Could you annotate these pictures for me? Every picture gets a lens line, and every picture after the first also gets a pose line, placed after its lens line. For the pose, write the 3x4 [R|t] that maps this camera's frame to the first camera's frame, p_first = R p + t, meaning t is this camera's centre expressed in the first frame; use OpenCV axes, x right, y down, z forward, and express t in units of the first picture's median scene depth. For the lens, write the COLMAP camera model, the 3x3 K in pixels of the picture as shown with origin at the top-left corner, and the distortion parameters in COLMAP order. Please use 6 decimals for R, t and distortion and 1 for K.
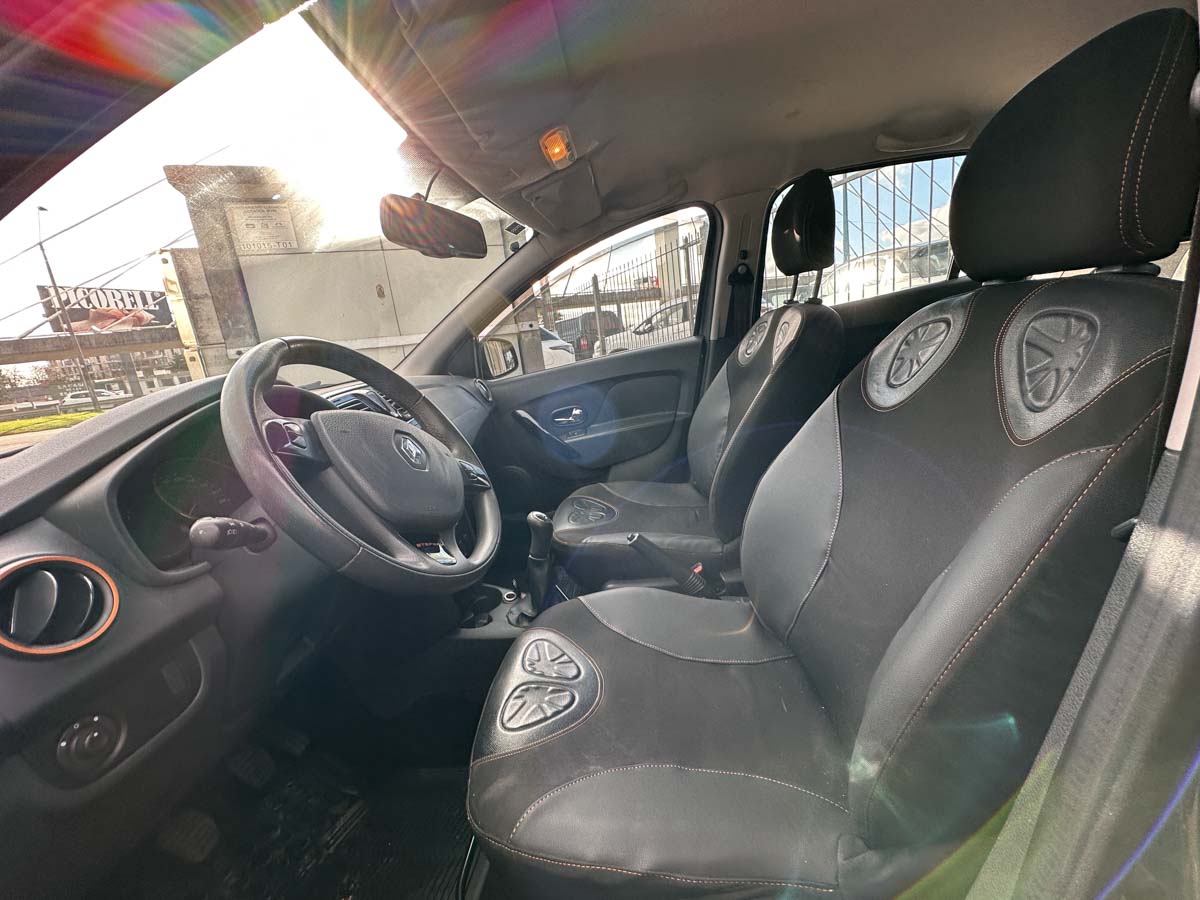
lens RADIAL K [[472.4, 0, 600.0], [0, 472.4, 450.0], [0, 0, 1]] dist [-0.001162, -0.000189]
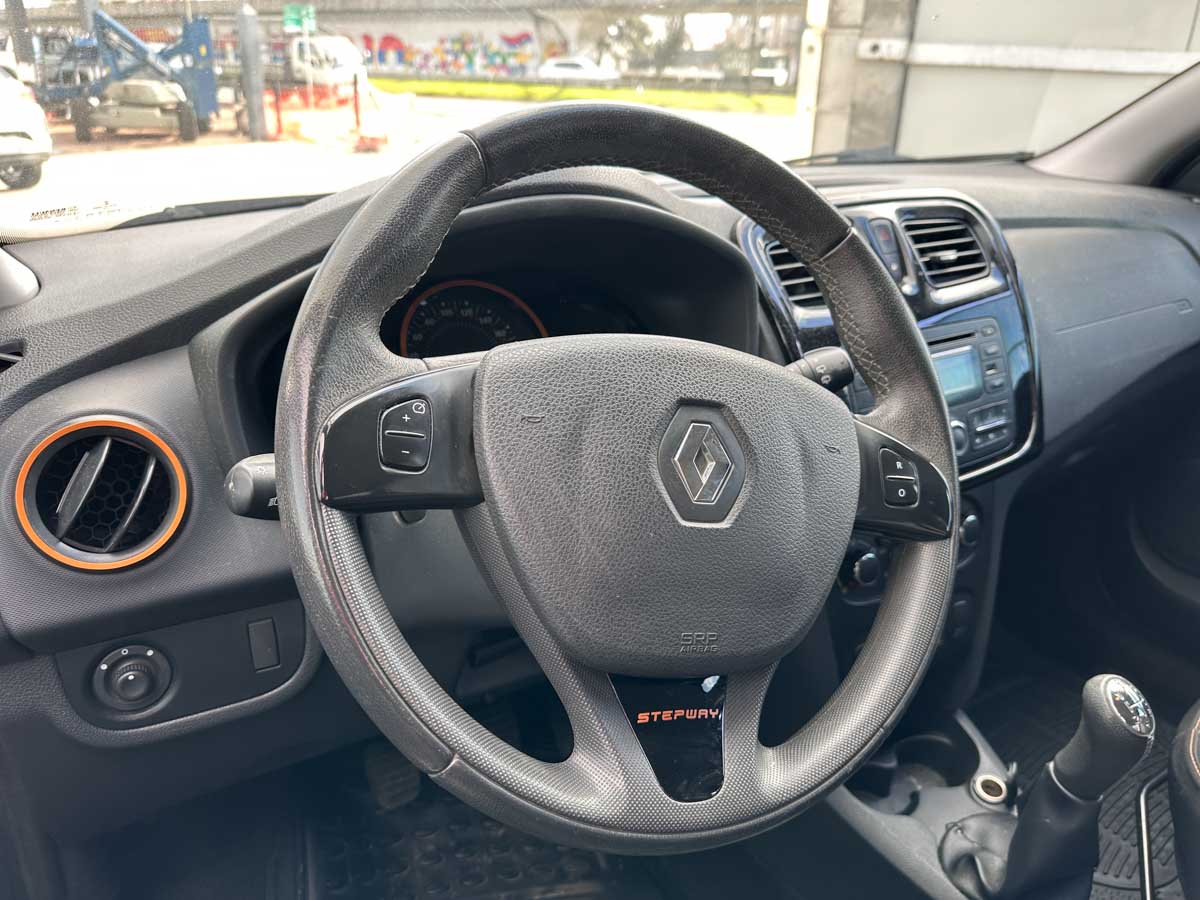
lens RADIAL K [[868.8, 0, 606.6], [0, 868.8, 446.2], [0, 0, 1]] dist [-0.058812, 0.076802]
pose [[0.546534, 0.446762, -0.708311, 0.034026], [-0.276649, 0.894643, 0.350827, -0.180315], [0.790421, 0.004214, 0.612549, 0.405567]]
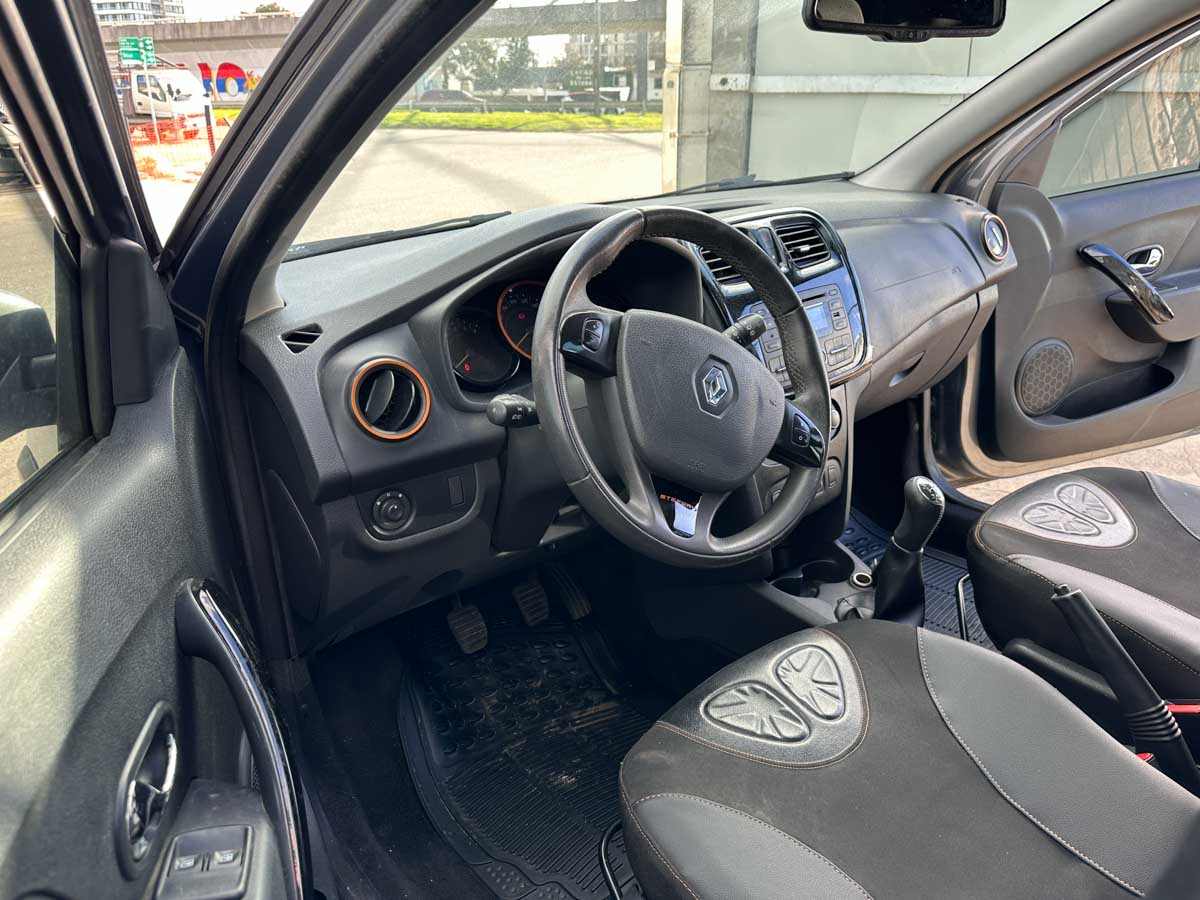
lens RADIAL K [[849.4, 0, 599.3], [0, 849.4, 447.1], [0, 0, 1]] dist [0.036063, -0.053477]
pose [[0.674106, 0.381509, -0.632481, 0.348212], [-0.236505, 0.922687, 0.304489, -0.188345], [0.699747, -0.055673, 0.712218, -0.116988]]
